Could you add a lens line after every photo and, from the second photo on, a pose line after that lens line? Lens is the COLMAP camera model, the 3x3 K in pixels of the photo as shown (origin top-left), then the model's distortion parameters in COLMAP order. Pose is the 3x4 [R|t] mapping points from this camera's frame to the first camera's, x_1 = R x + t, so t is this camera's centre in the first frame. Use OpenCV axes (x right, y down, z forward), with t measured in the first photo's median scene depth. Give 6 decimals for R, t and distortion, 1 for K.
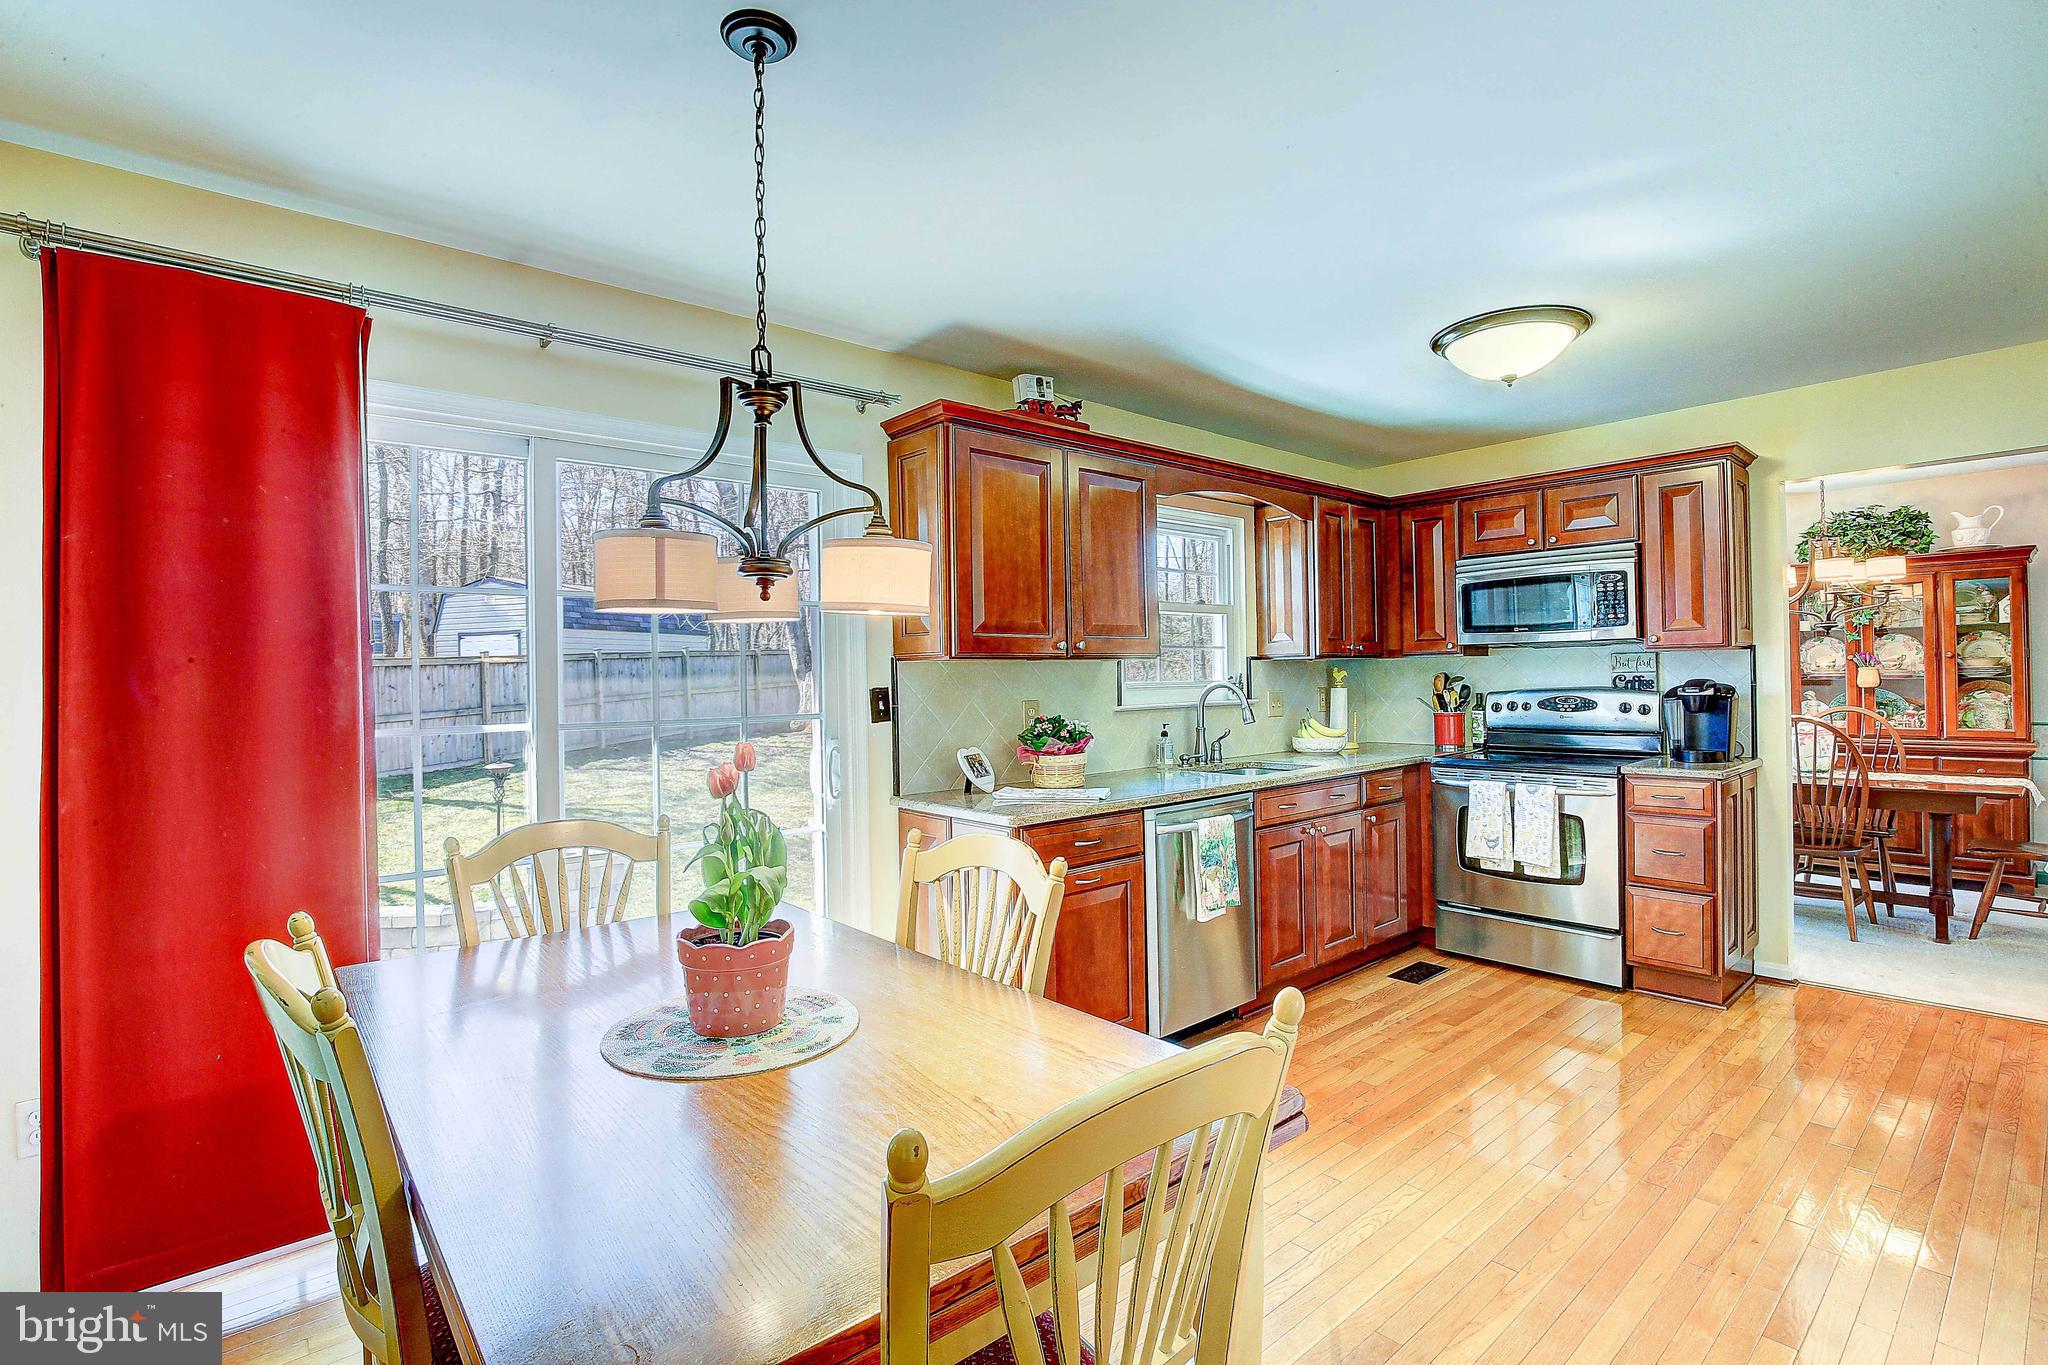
lens RADIAL K [[942.4, 0, 1024.0], [0, 942.4, 682.5], [0, 0, 1]] dist [-0.002279, -0.000257]
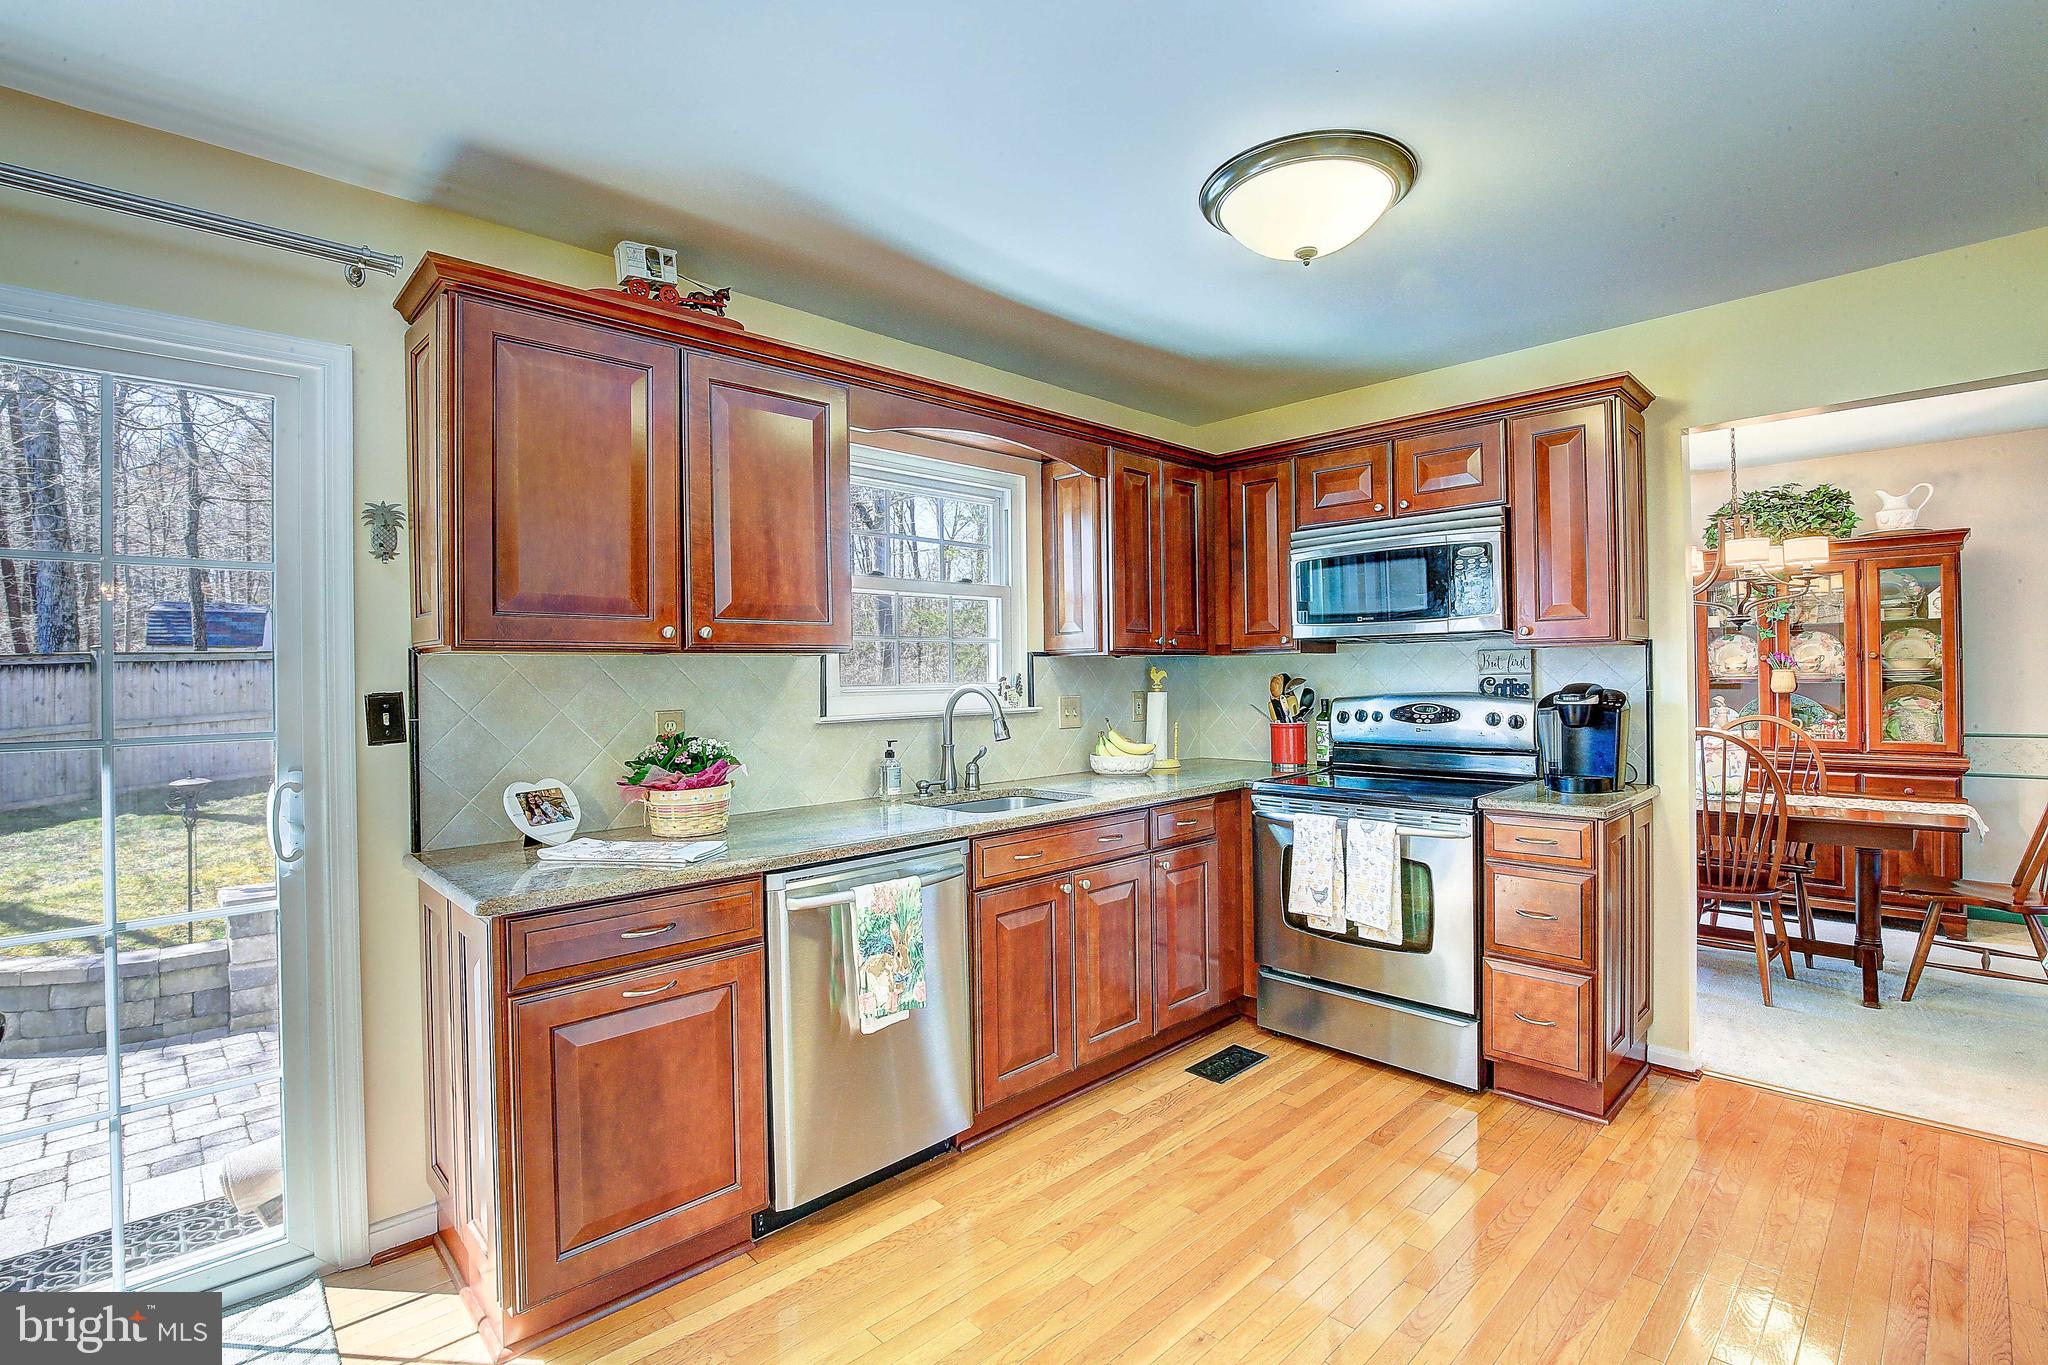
lens RADIAL K [[956.8, 0, 987.2], [0, 956.8, 684.2], [0, 0, 1]] dist [-0.011808, 0.000239]
pose [[0.999187, 0.003445, 0.040170, 0.184508], [-0.003542, 0.999991, 0.002345, -0.002808], [-0.040162, -0.002486, 0.999190, 0.221591]]
